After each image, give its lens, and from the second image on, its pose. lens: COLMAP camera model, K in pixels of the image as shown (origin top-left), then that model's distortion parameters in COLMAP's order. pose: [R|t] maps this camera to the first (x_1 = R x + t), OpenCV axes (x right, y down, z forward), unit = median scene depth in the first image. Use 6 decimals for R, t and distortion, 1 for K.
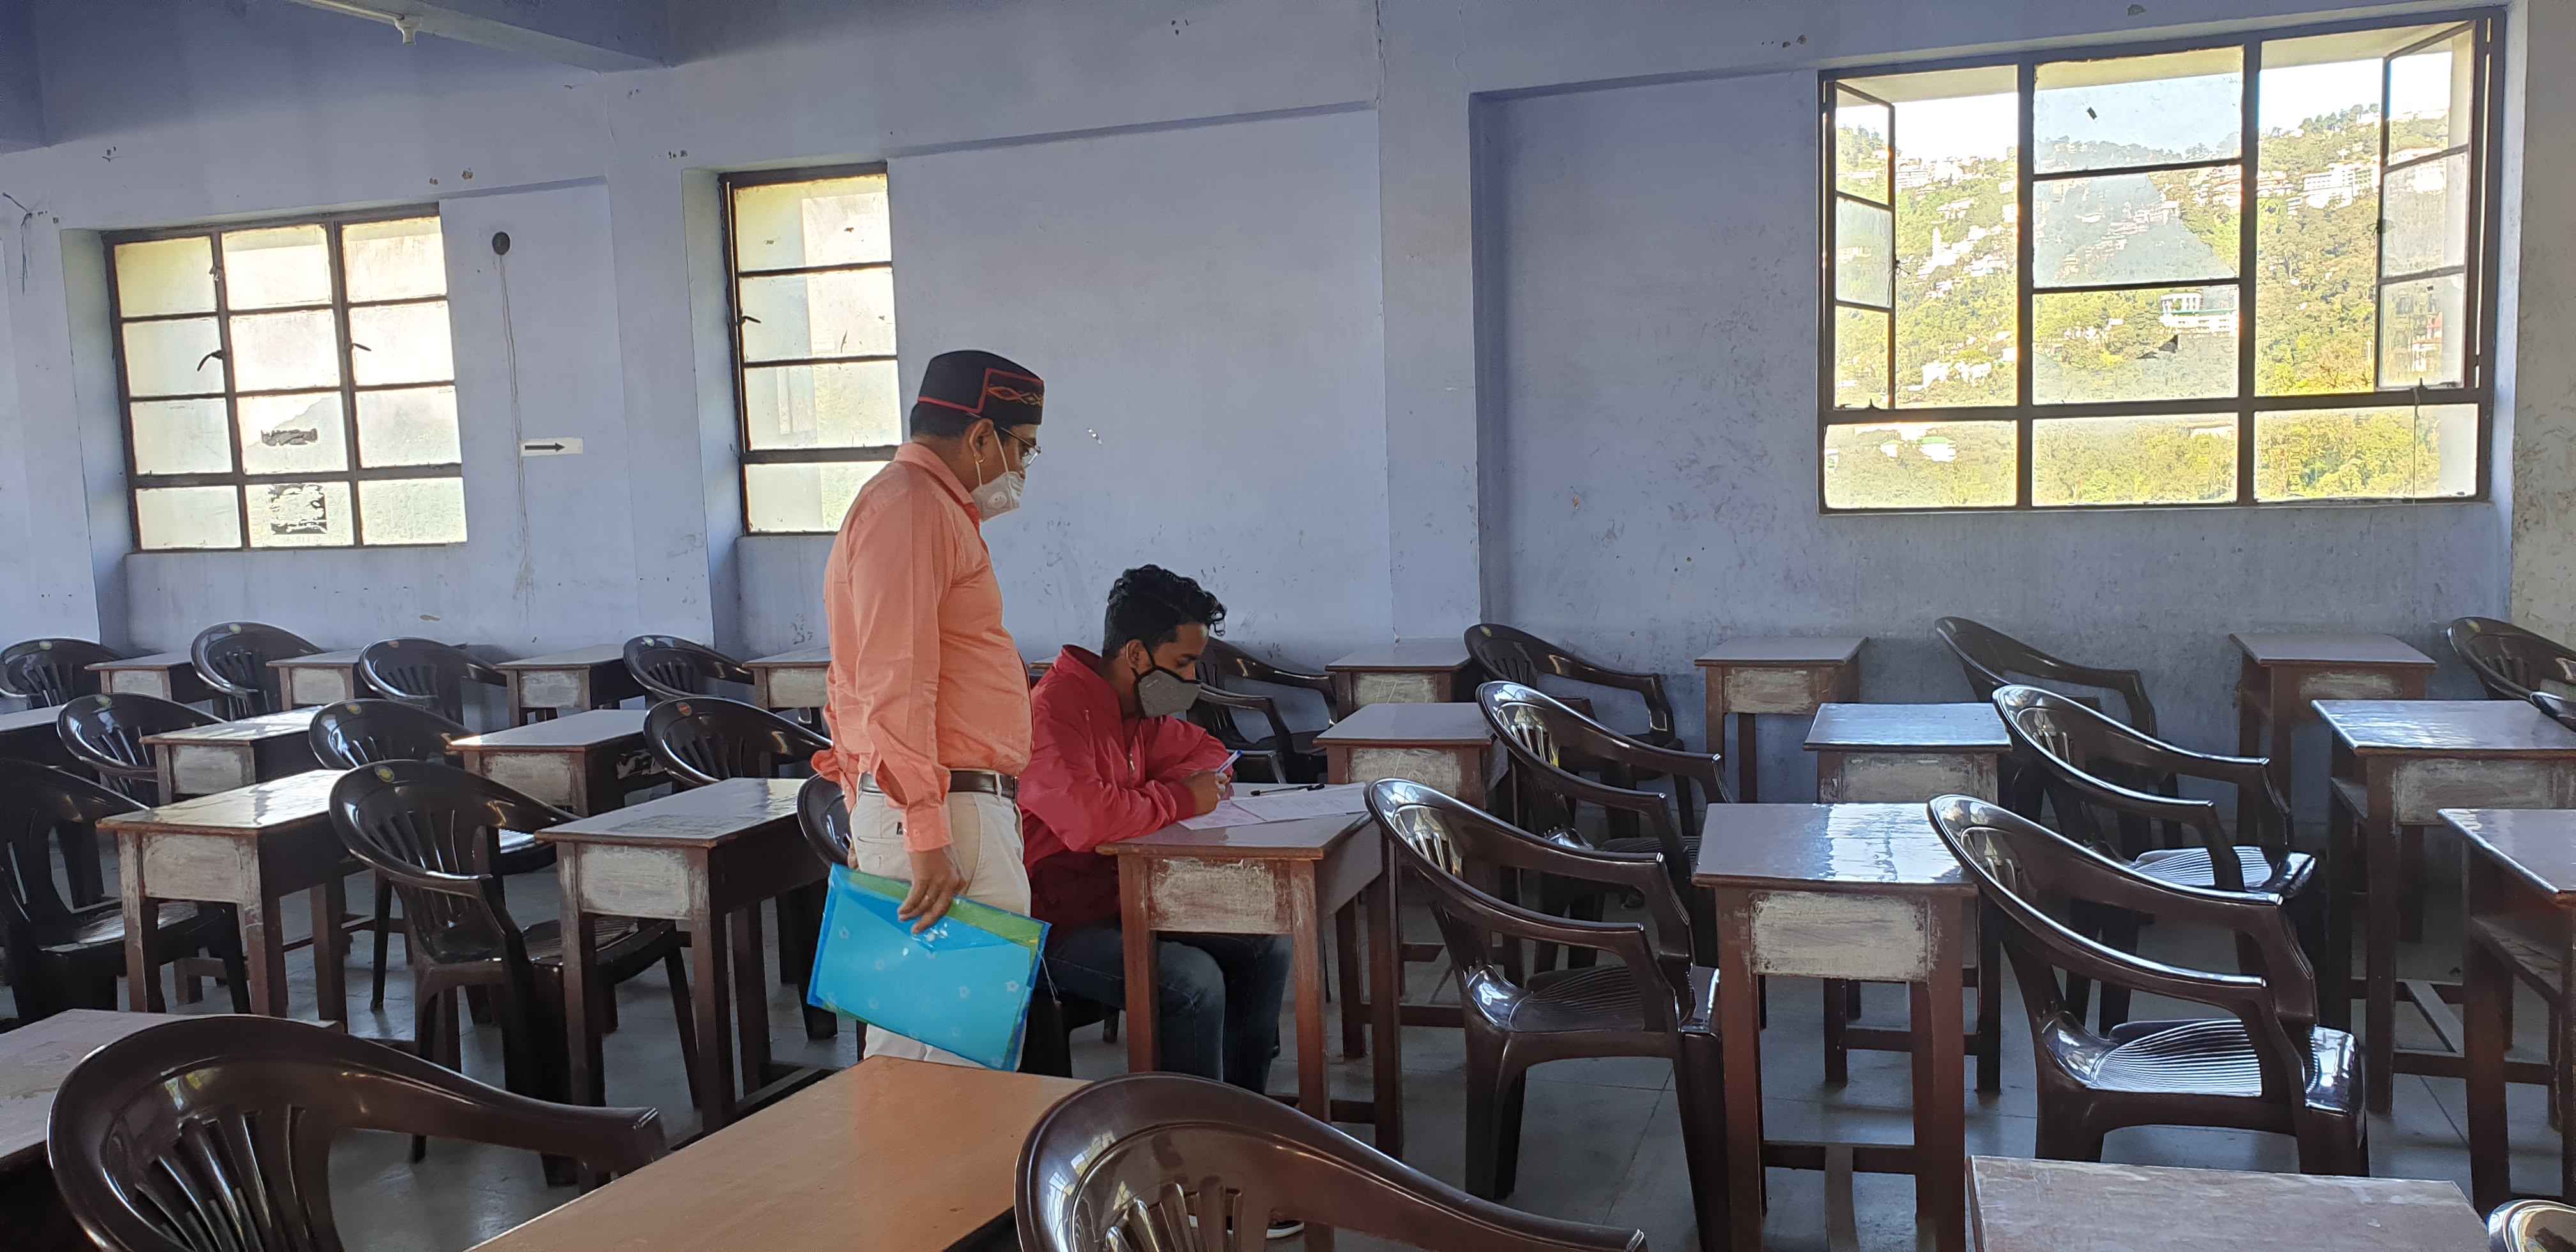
lens RADIAL K [[2222.3, 0, 1288.0], [0, 2222.3, 626.0], [0, 0, 1]] dist [0.005704, 0.025056]
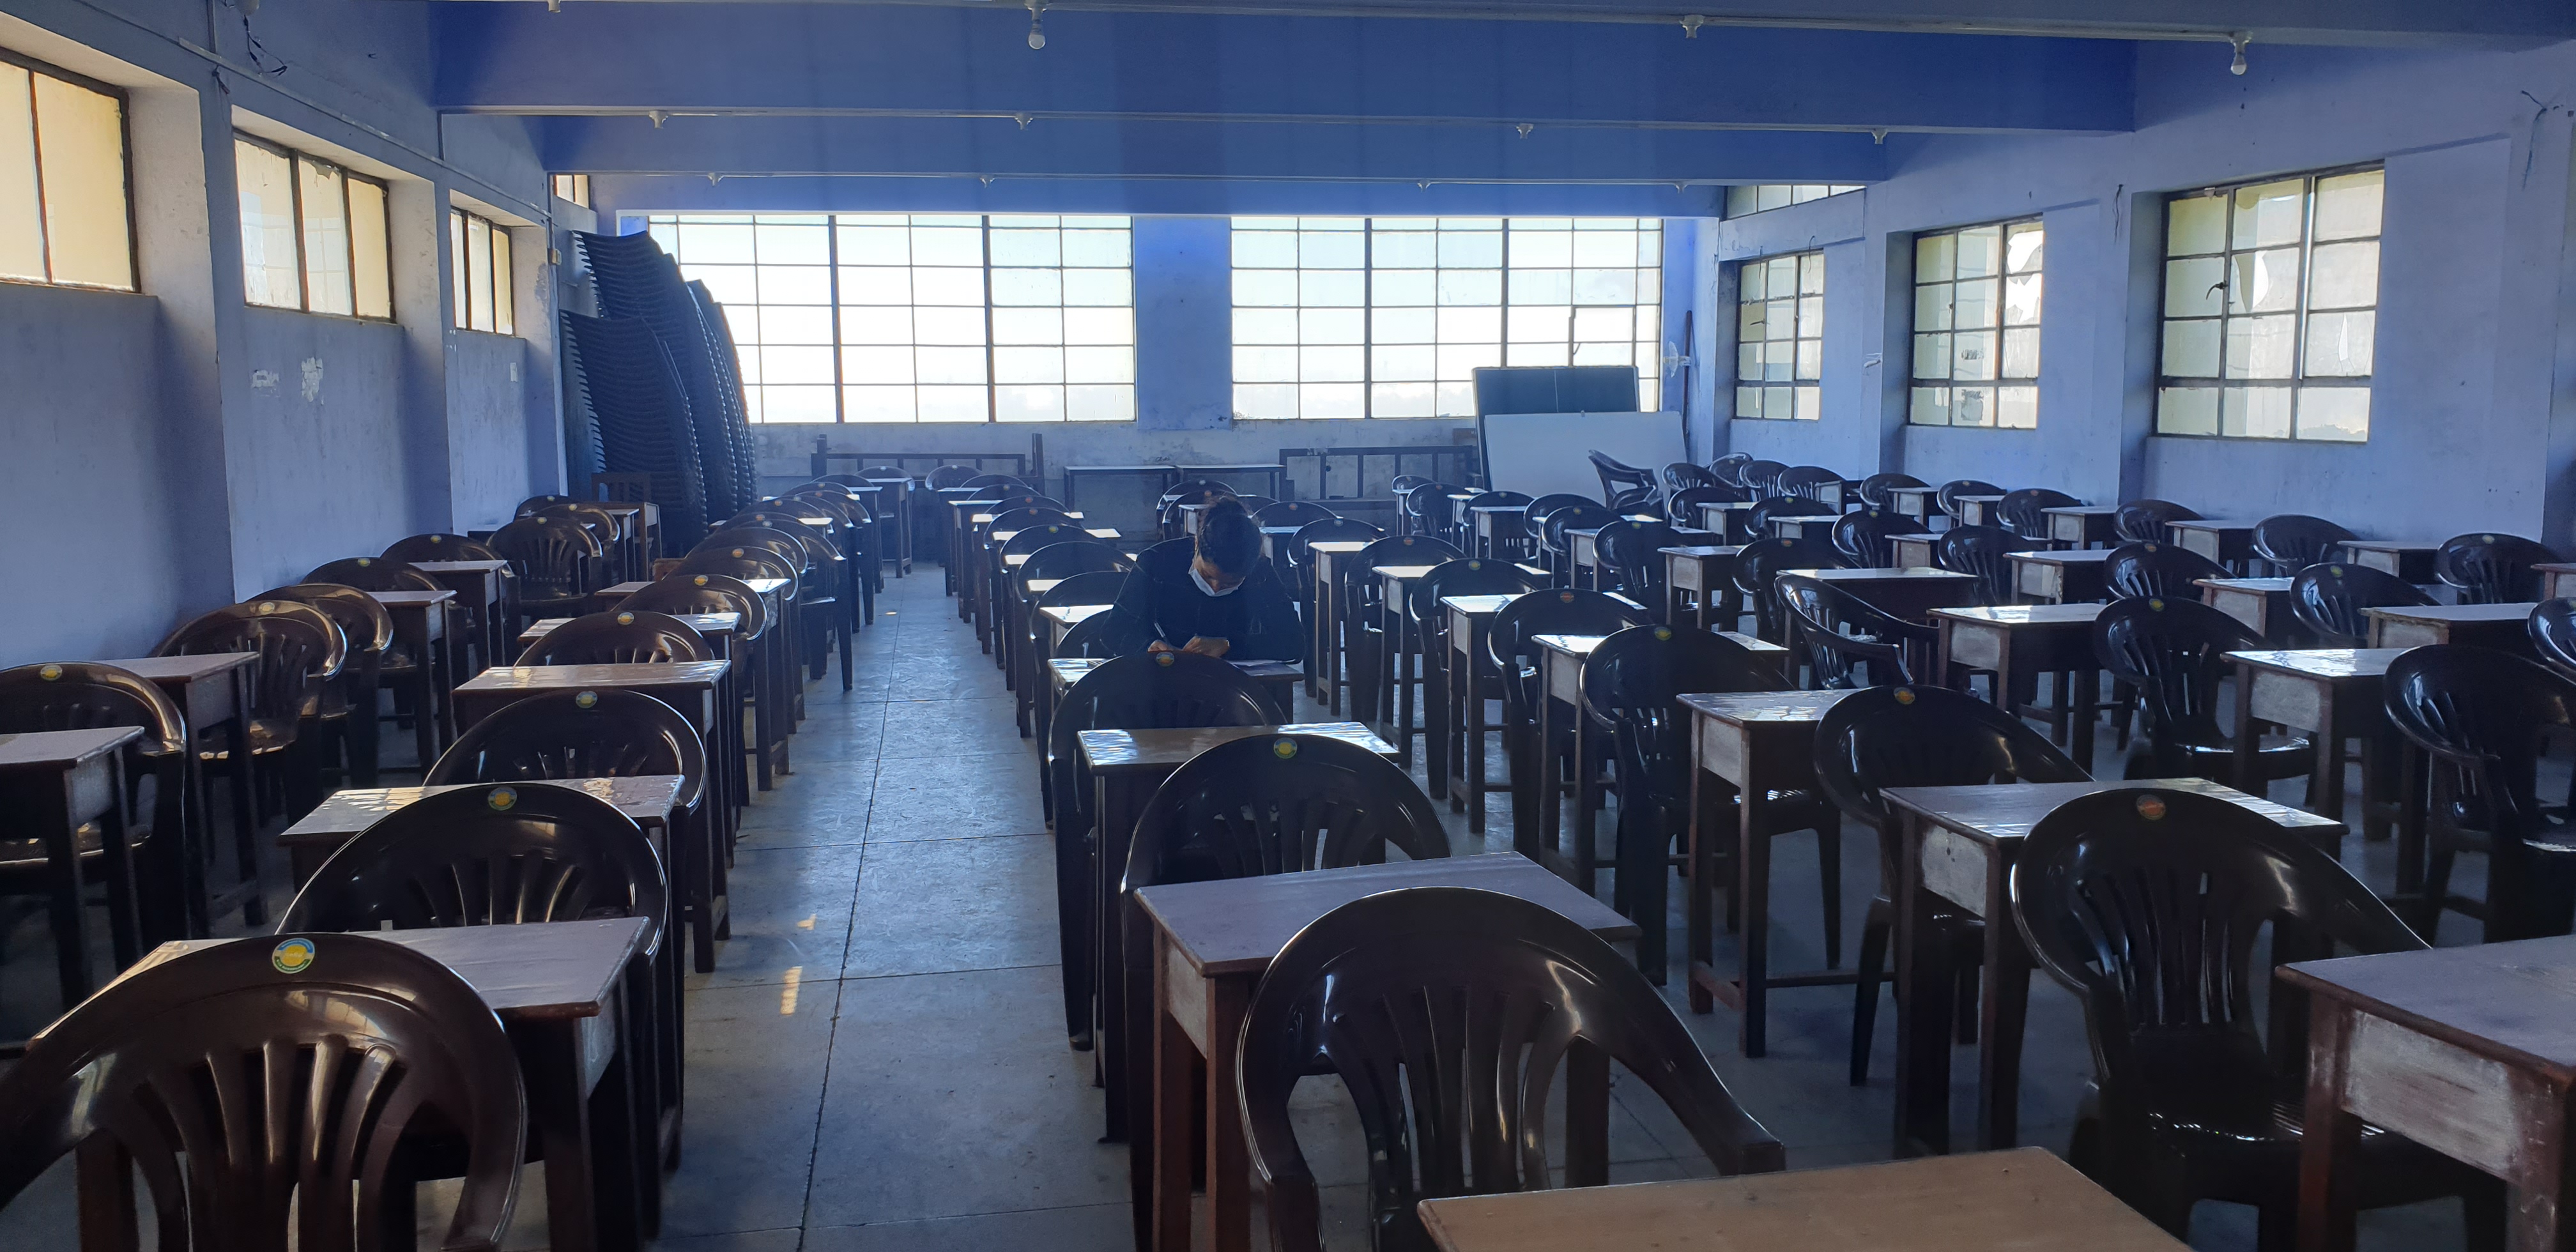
lens RADIAL K [[2222.3, 0, 1288.0], [0, 2222.3, 626.0], [0, 0, 1]] dist [0.005704, 0.025056]
pose [[0.528366, 0.125354, -0.839712, 0.350618], [-0.086627, 0.991838, 0.093556, 0.000056], [0.844586, 0.023310, 0.534912, -0.145260]]
